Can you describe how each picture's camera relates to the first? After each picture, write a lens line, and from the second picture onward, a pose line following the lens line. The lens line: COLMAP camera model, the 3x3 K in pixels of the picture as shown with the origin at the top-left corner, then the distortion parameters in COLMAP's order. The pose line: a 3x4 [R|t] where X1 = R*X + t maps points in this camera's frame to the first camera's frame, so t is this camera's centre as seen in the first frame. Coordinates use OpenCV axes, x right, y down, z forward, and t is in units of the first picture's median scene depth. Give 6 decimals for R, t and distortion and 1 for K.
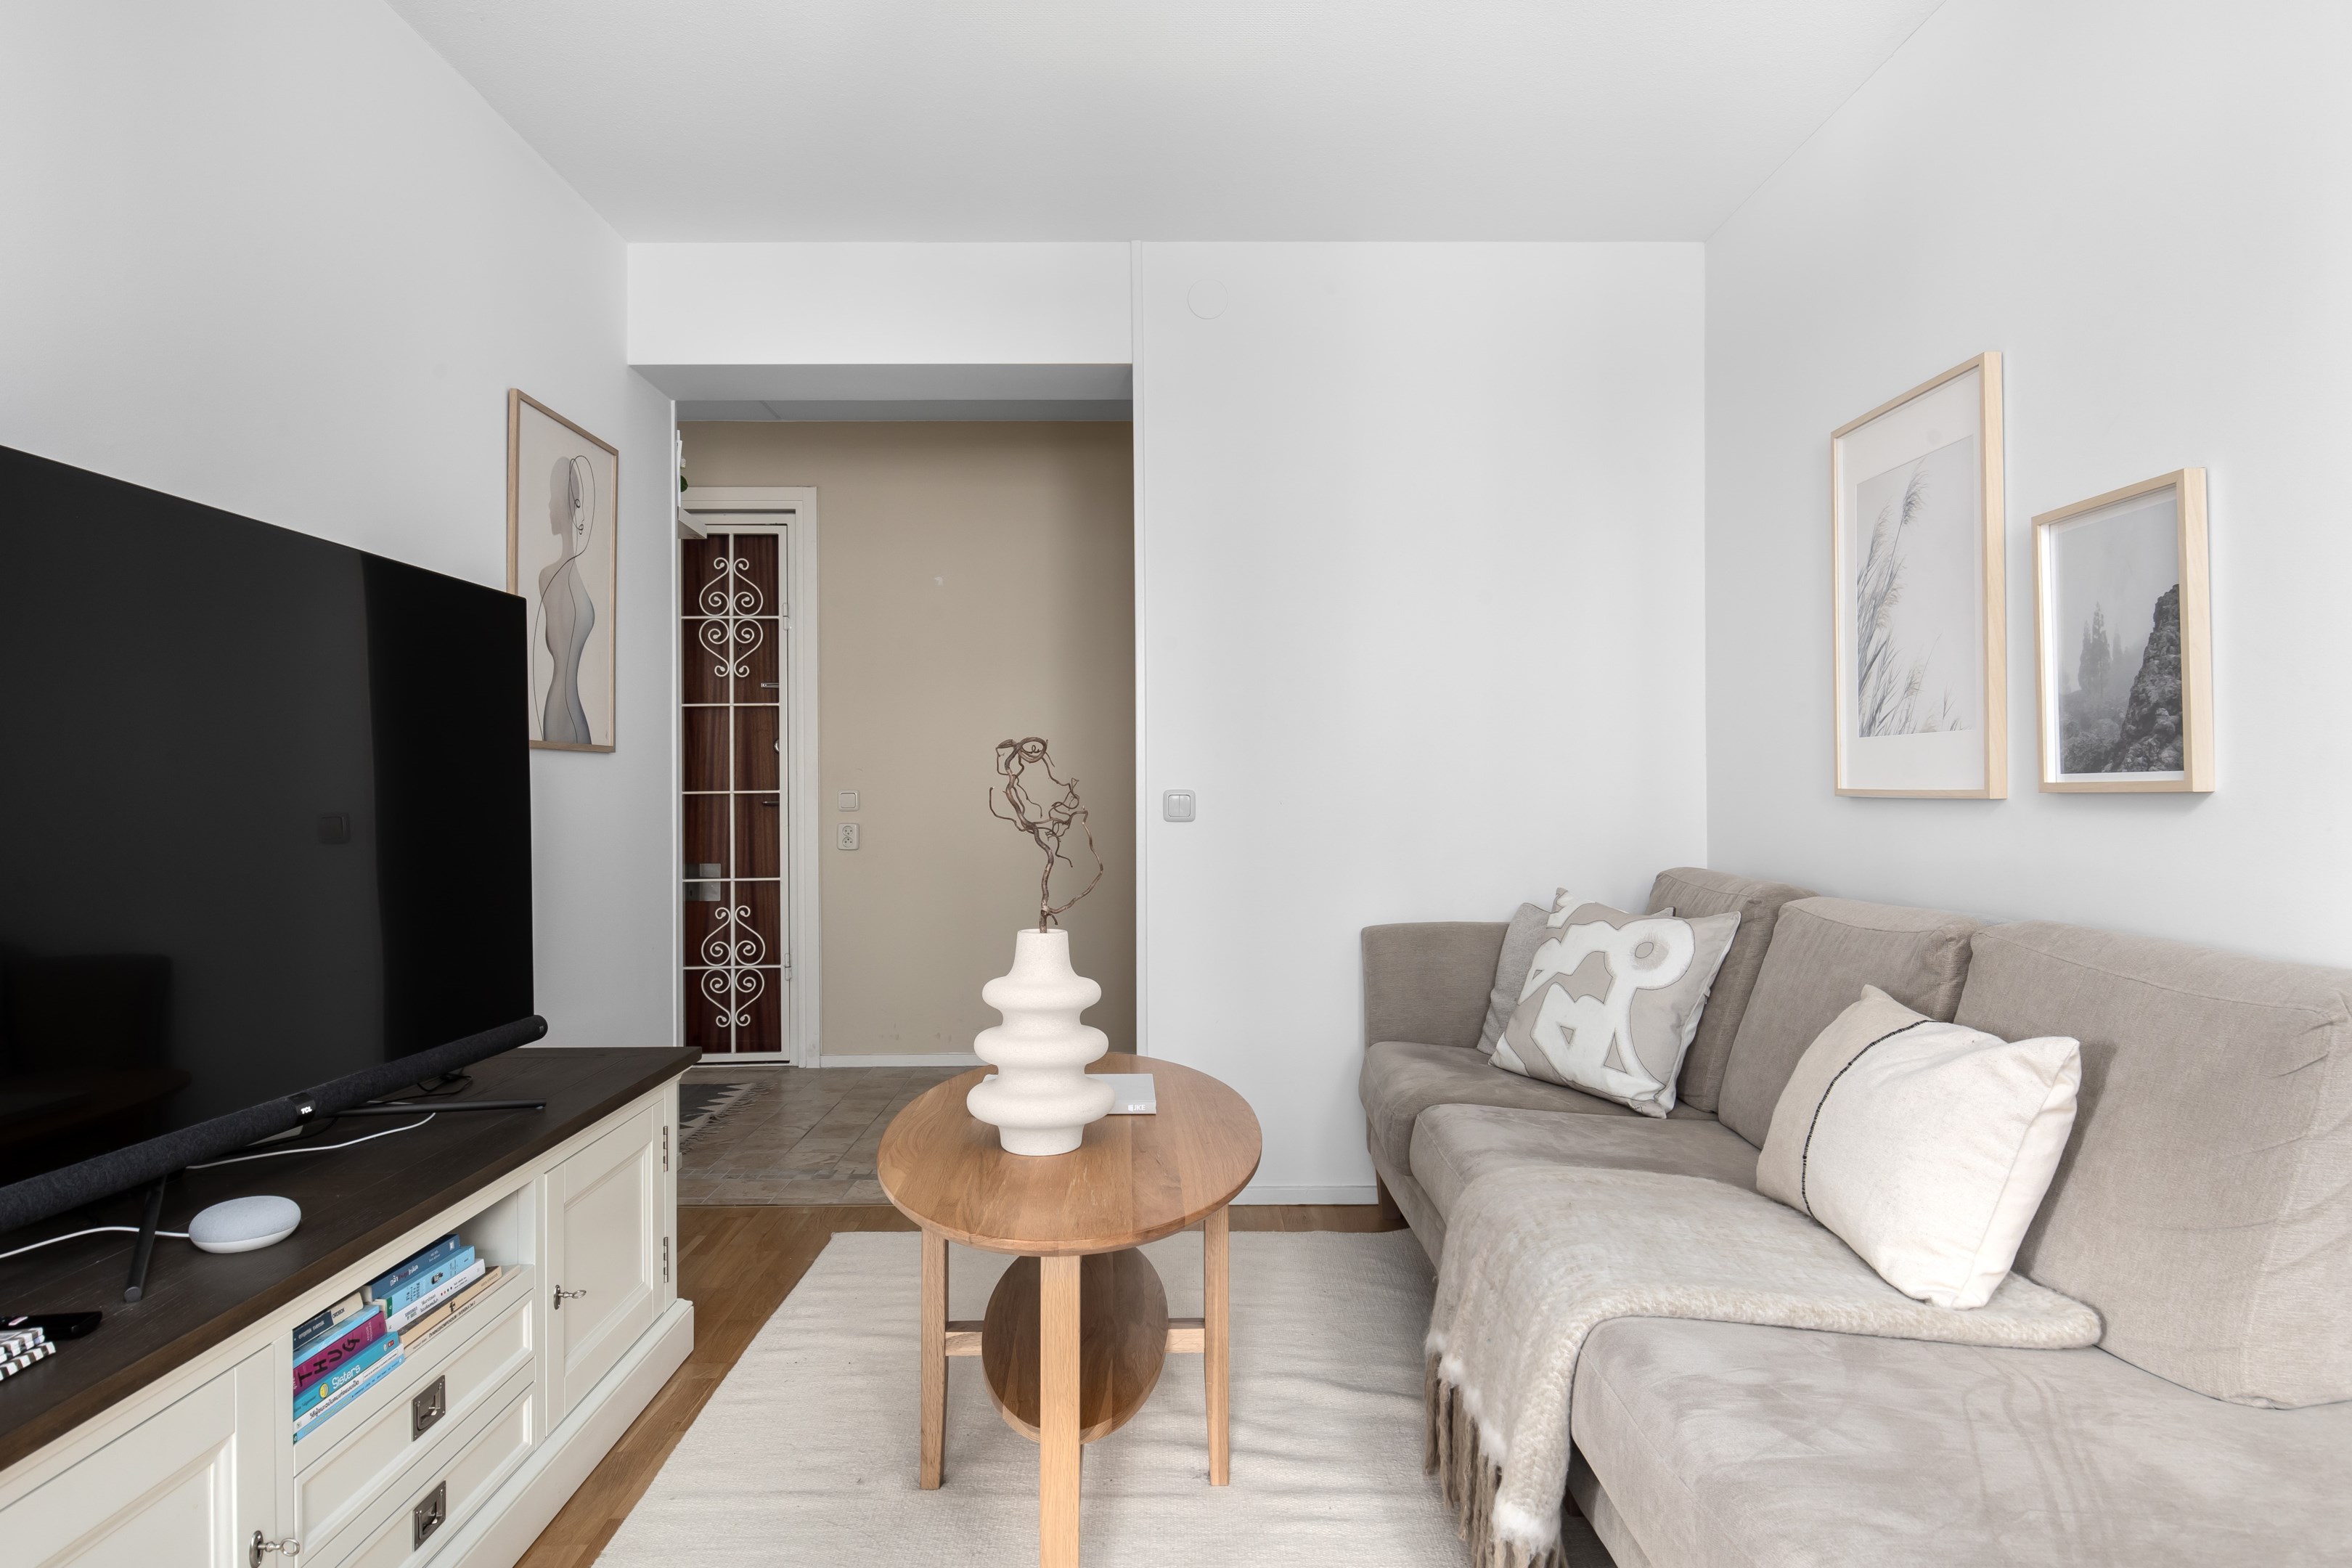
lens RADIAL K [[1476.0, 0, 1174.0], [0, 1476.0, 780.1], [0, 0, 1]] dist [0.000355, -0.000006]
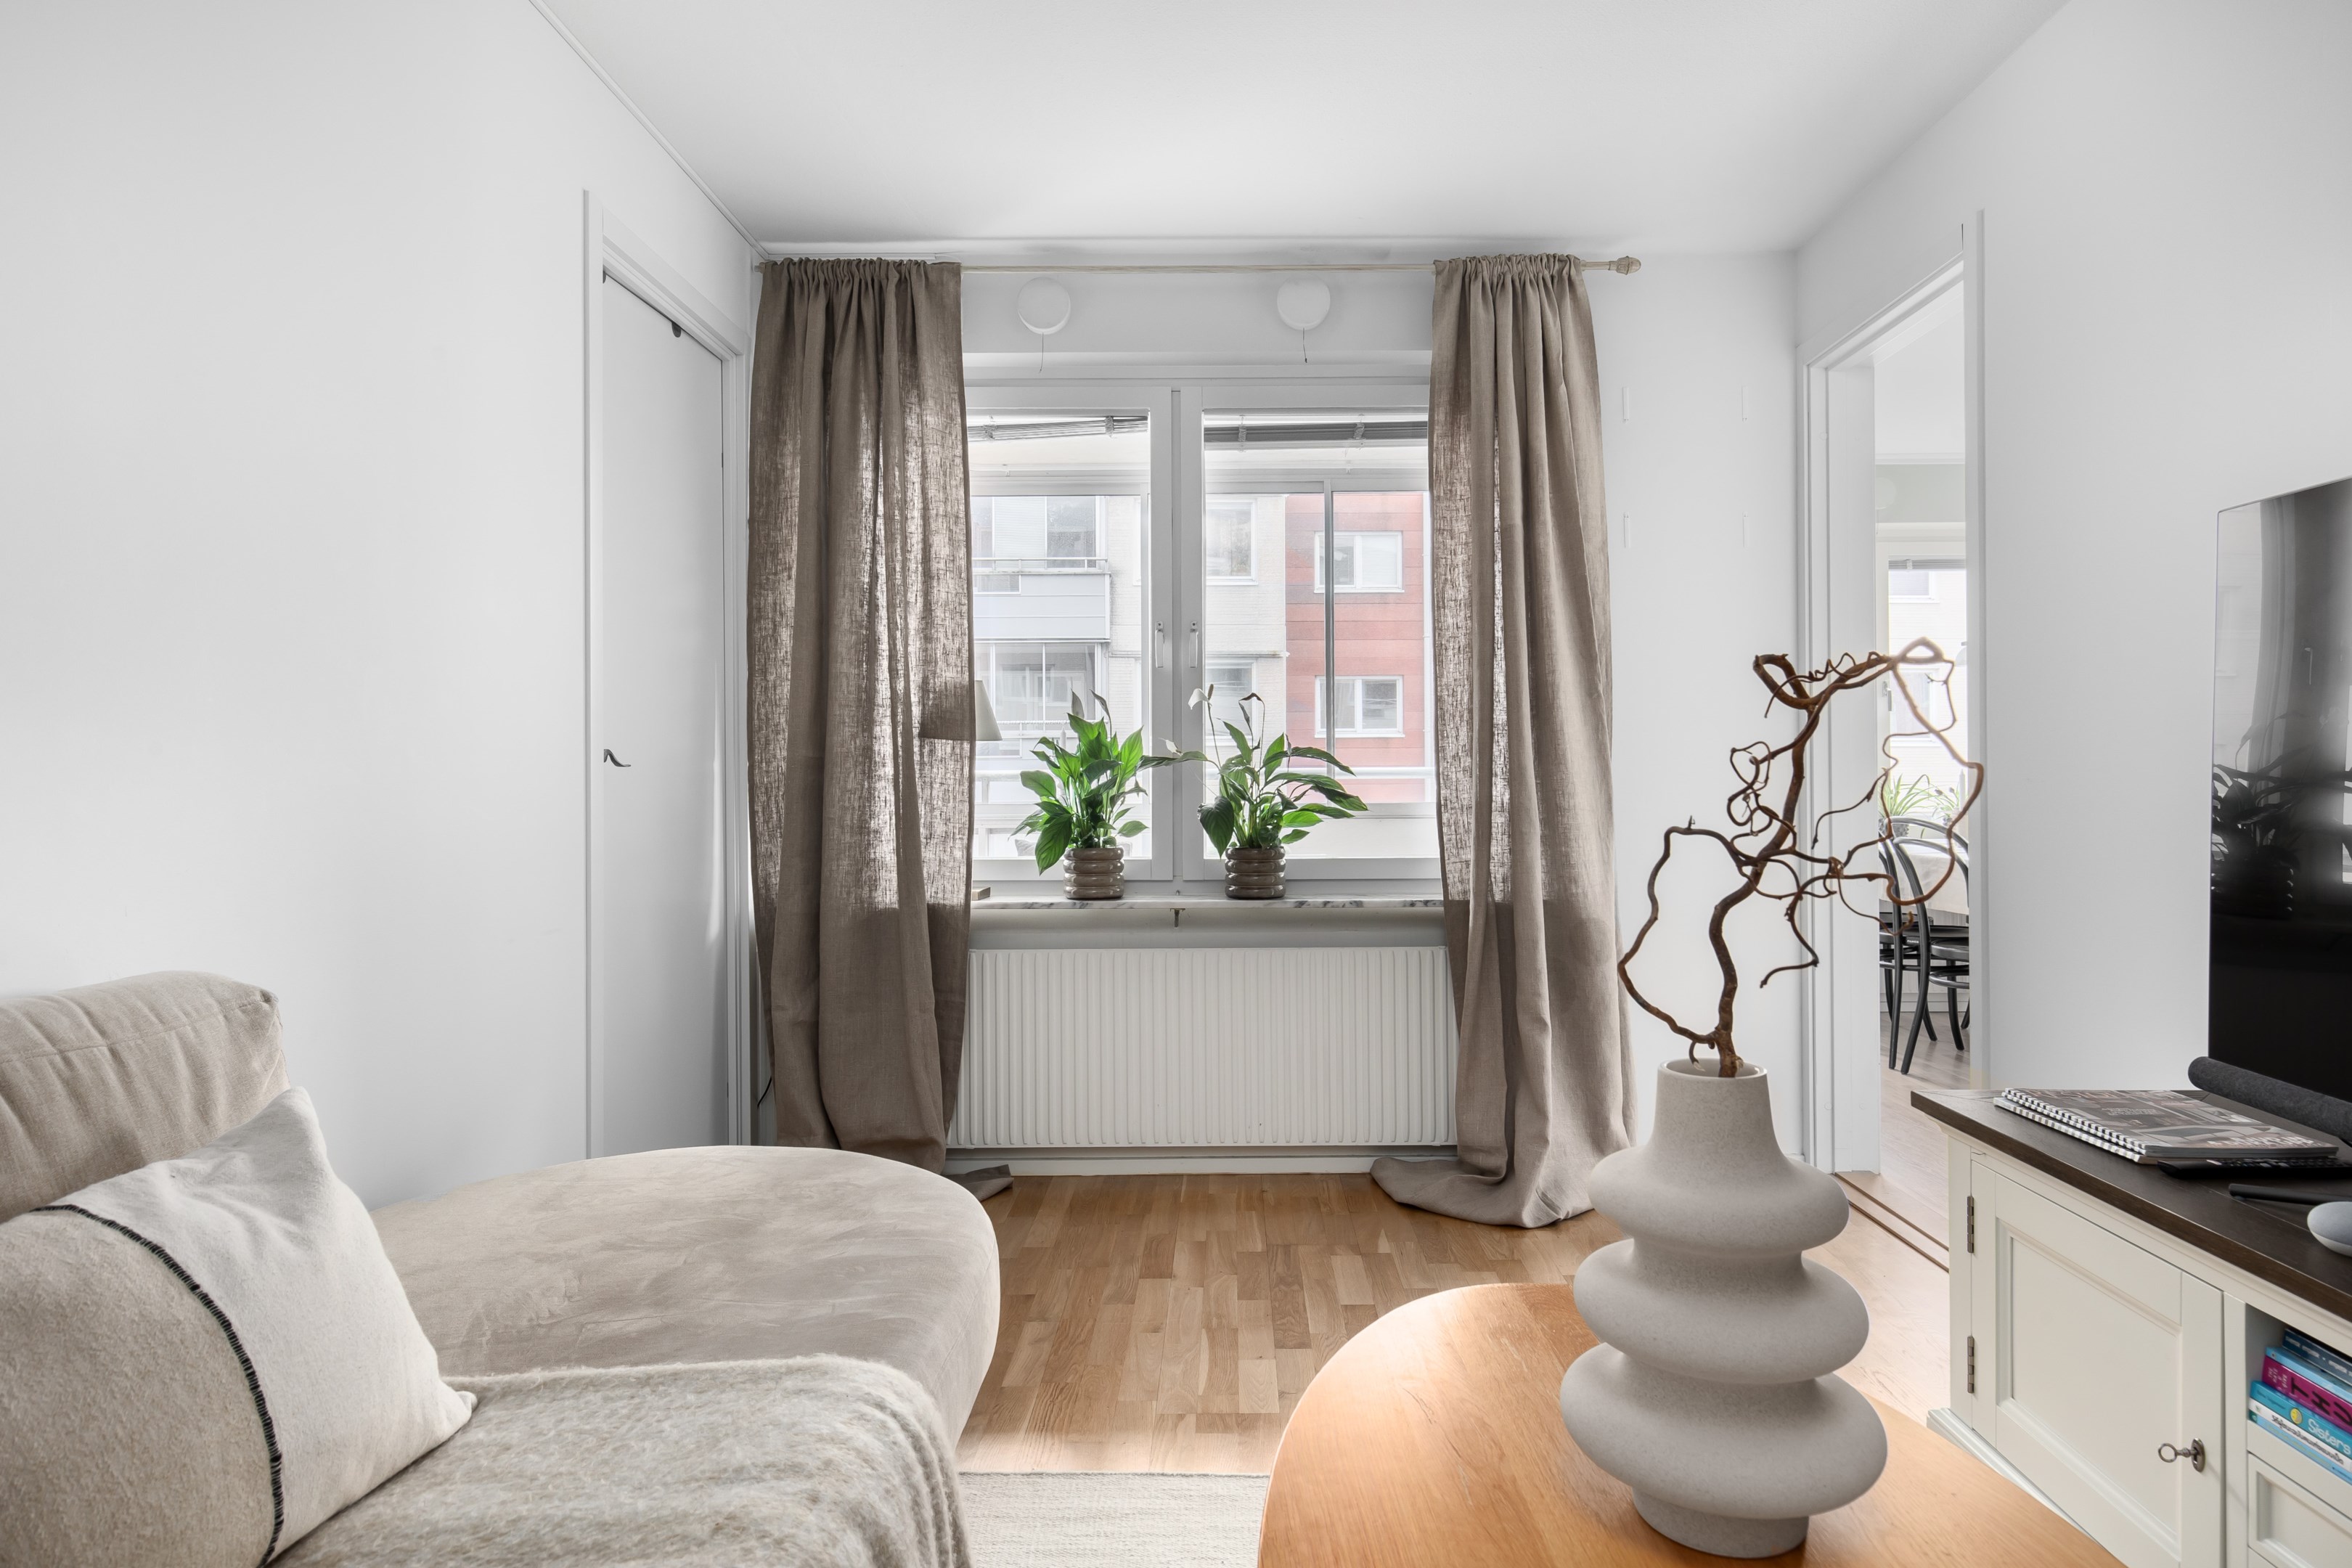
lens RADIAL K [[1317.9, 0, 1182.3], [0, 1317.9, 766.3], [0, 0, 1]] dist [0.010368, -0.000411]
pose [[-0.999627, 0.010809, 0.025086, 0.060030], [0.010596, 0.999907, -0.008588, 0.004892], [-0.025177, -0.008319, -0.999648, 1.175136]]
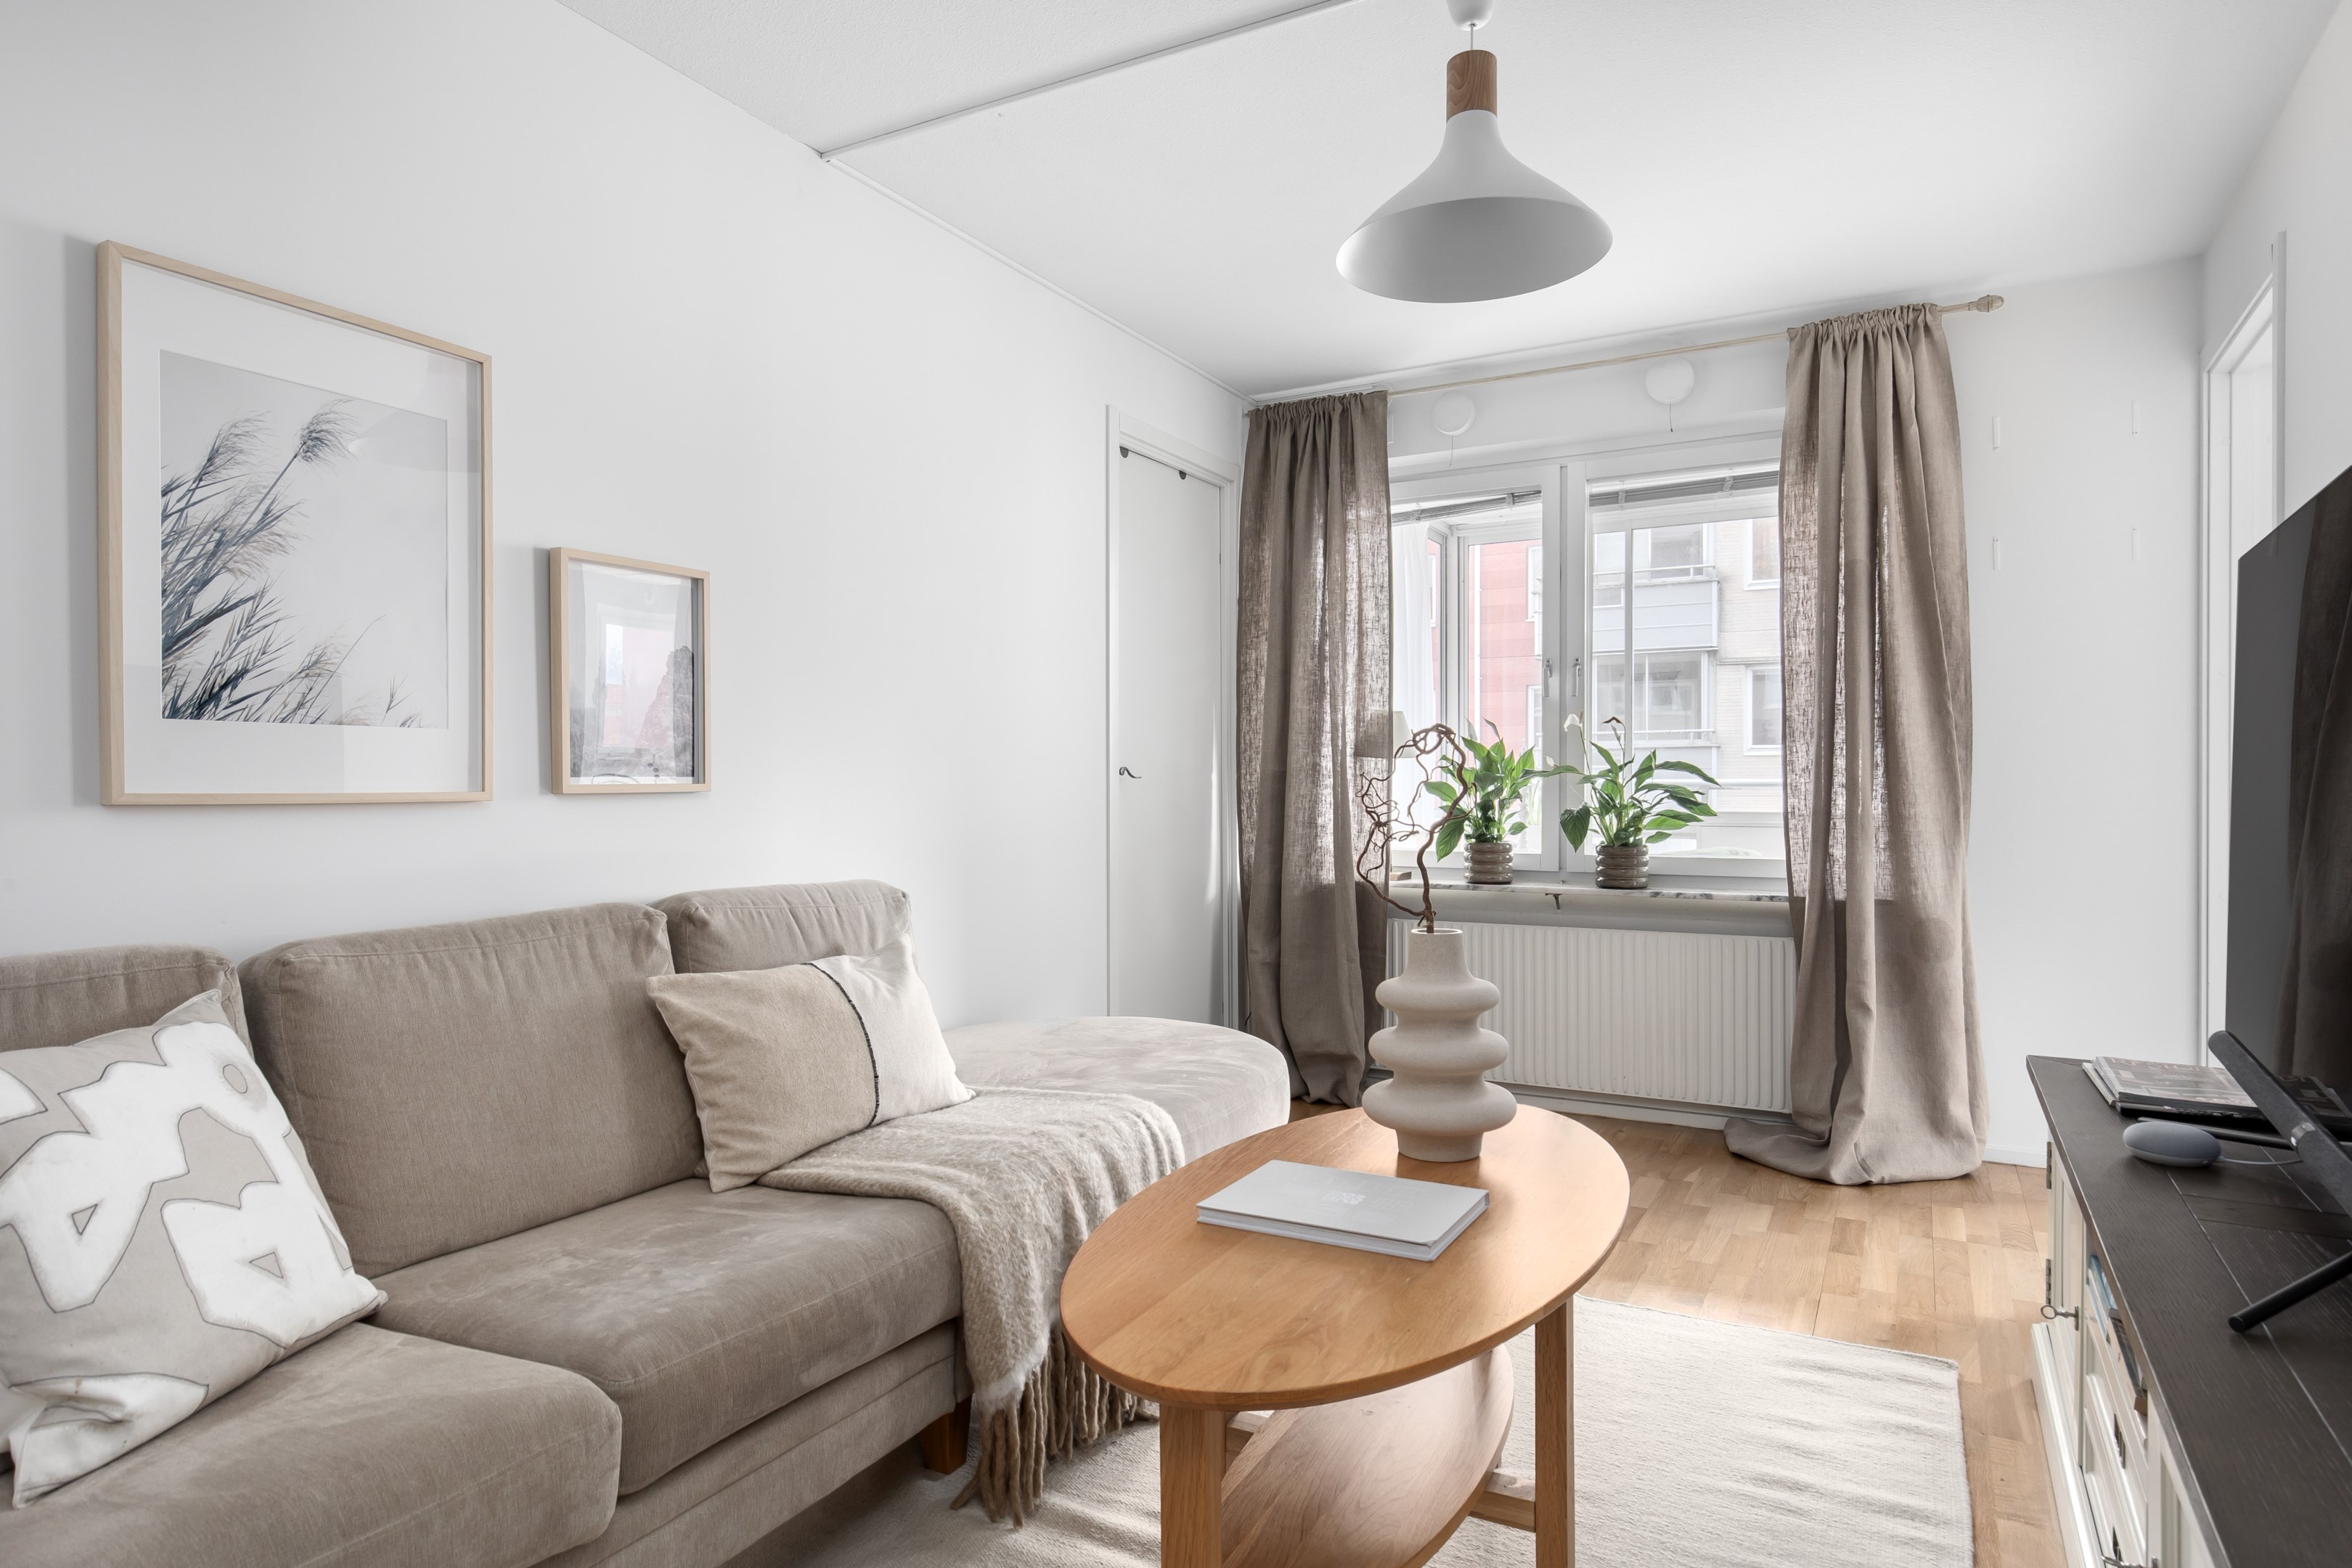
lens RADIAL K [[1317.9, 0, 1180.2], [0, 1317.9, 794.8], [0, 0, 1]] dist [0.010368, -0.000411]
pose [[-0.864292, 0.003446, 0.502978, -0.289176], [0.005111, 0.999985, 0.001933, 0.008392], [-0.502964, 0.004241, -0.864297, 1.459381]]
